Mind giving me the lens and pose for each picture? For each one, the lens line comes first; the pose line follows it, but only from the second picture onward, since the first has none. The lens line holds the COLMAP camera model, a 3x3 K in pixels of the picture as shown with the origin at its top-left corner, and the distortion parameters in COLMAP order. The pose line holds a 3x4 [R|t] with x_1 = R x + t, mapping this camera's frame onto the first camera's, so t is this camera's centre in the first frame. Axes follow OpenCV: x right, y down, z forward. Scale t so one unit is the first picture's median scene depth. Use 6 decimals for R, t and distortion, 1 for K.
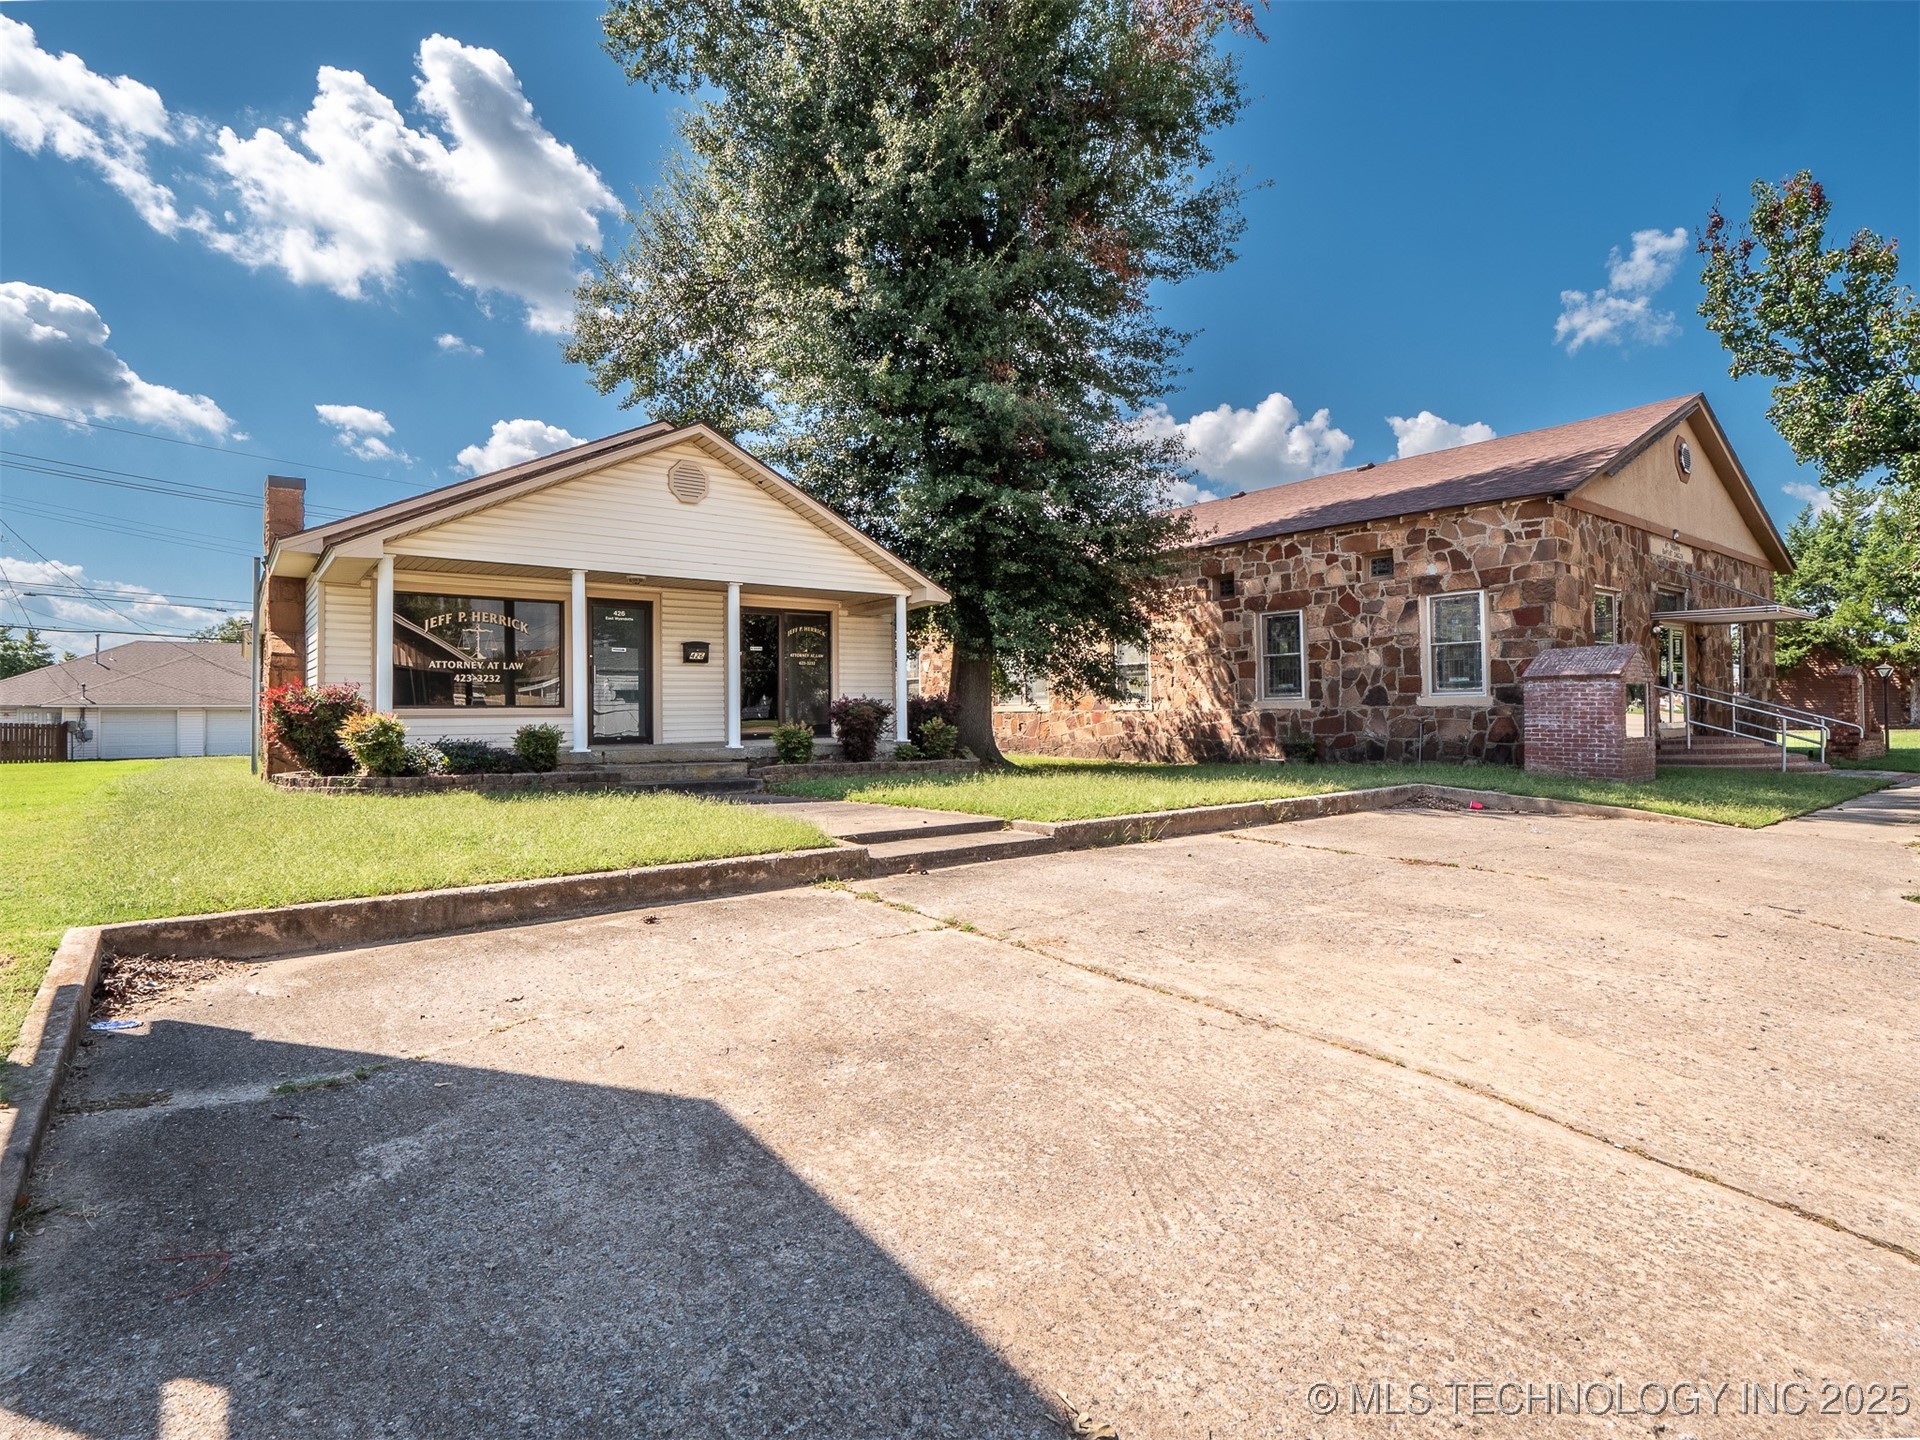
lens RADIAL K [[941.1, 0, 959.6], [0, 941.1, 718.6], [0, 0, 1]] dist [-0.011070, -0.000330]
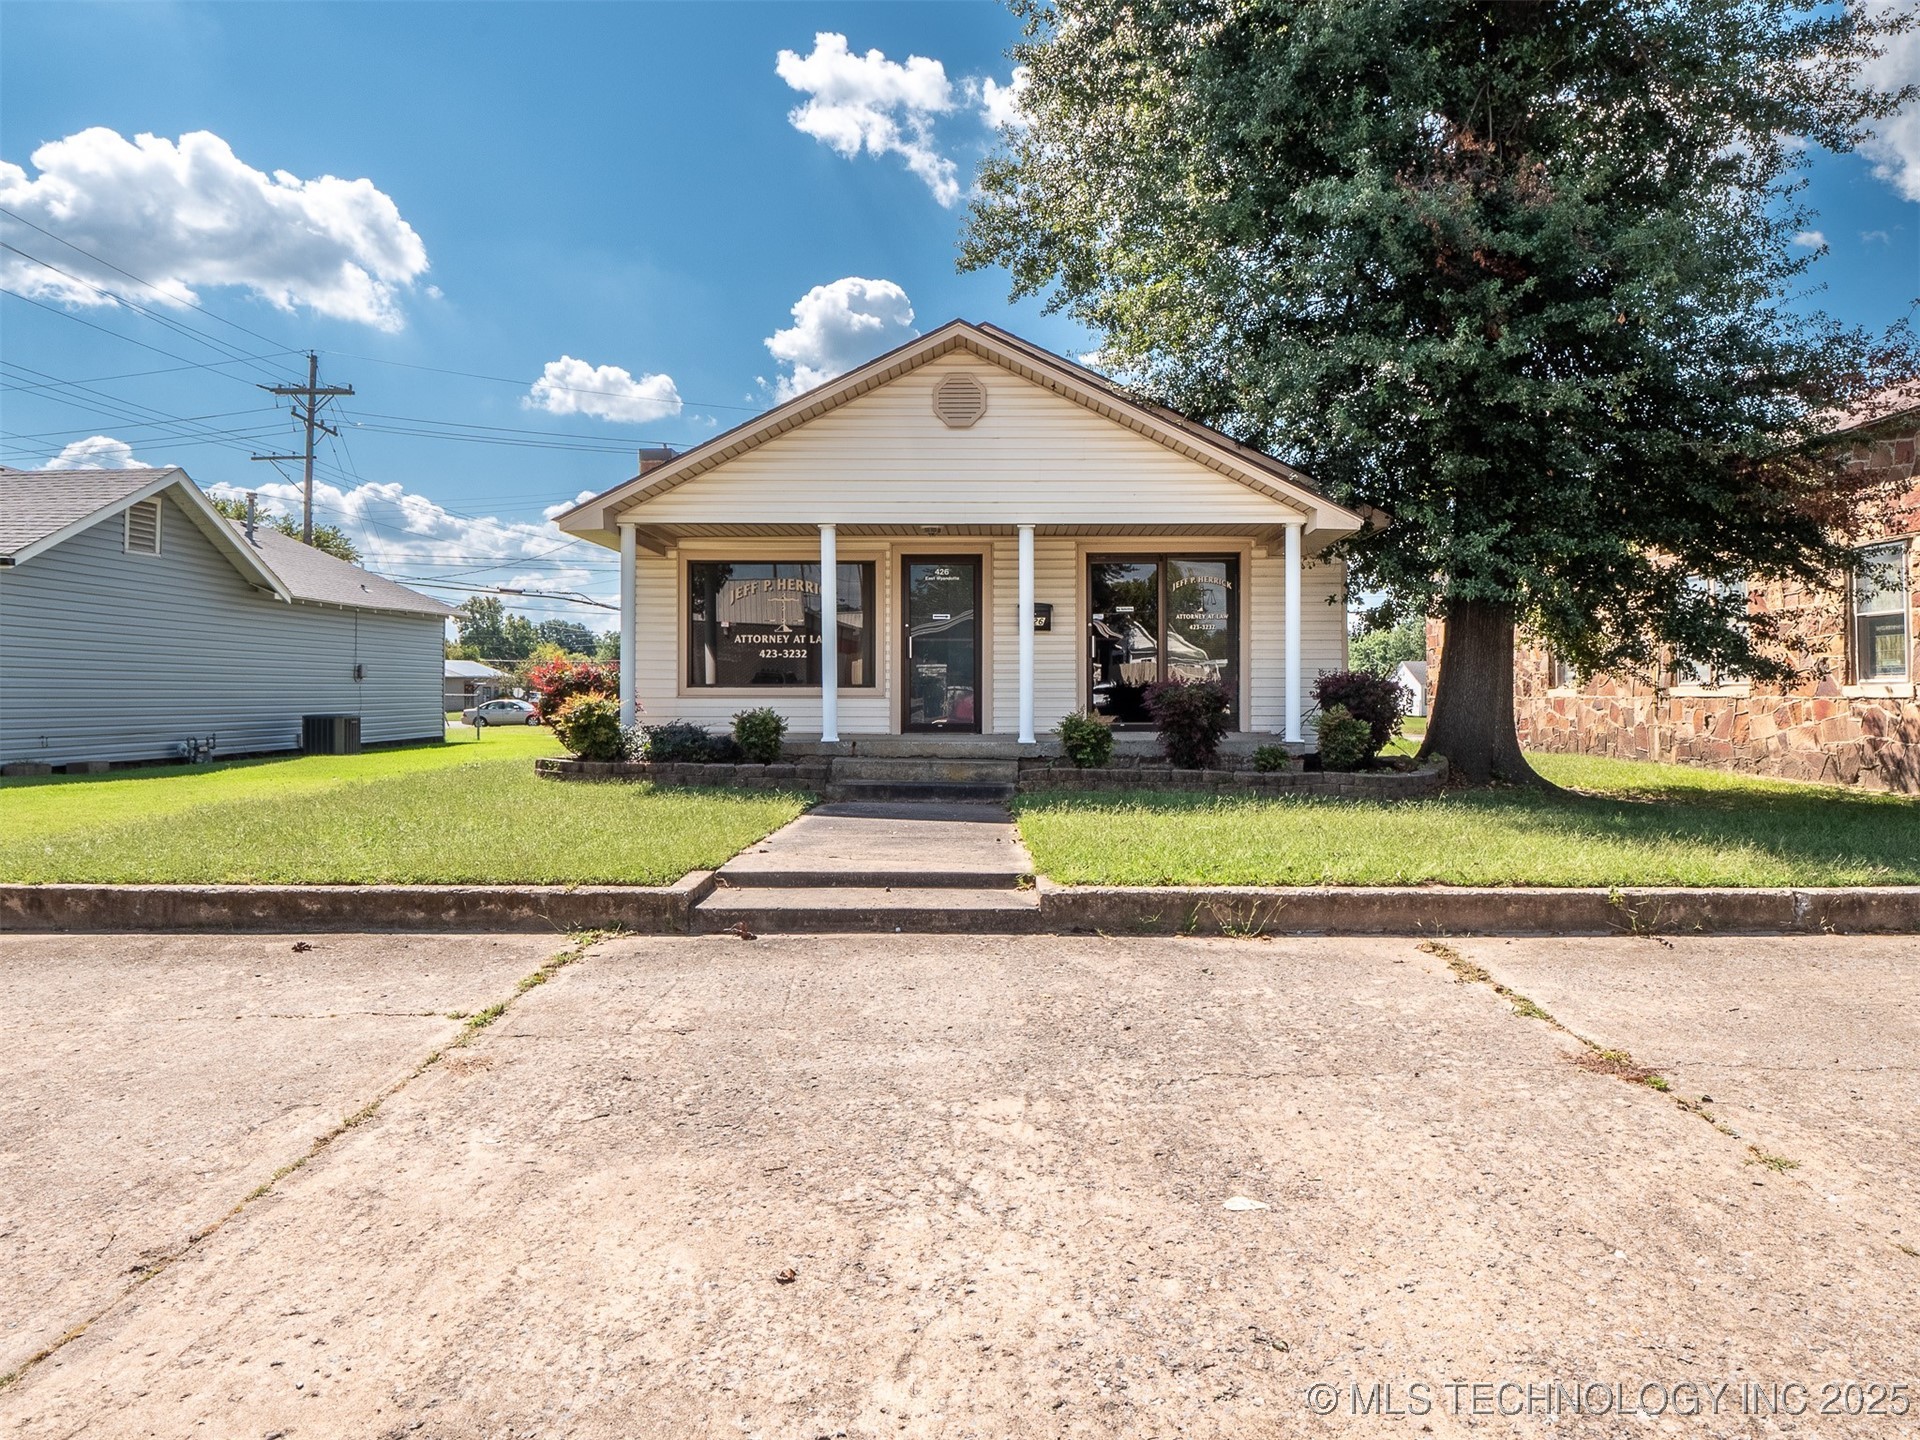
lens RADIAL K [[1212.3, 0, 961.8], [0, 1212.3, 710.3], [0, 0, 1]] dist [-0.007738, -0.005255]
pose [[0.790520, 0.020464, -0.612094, 0.330834], [-0.012827, 0.999776, 0.016859, -0.011281], [0.612302, -0.005476, 0.790605, 0.201900]]
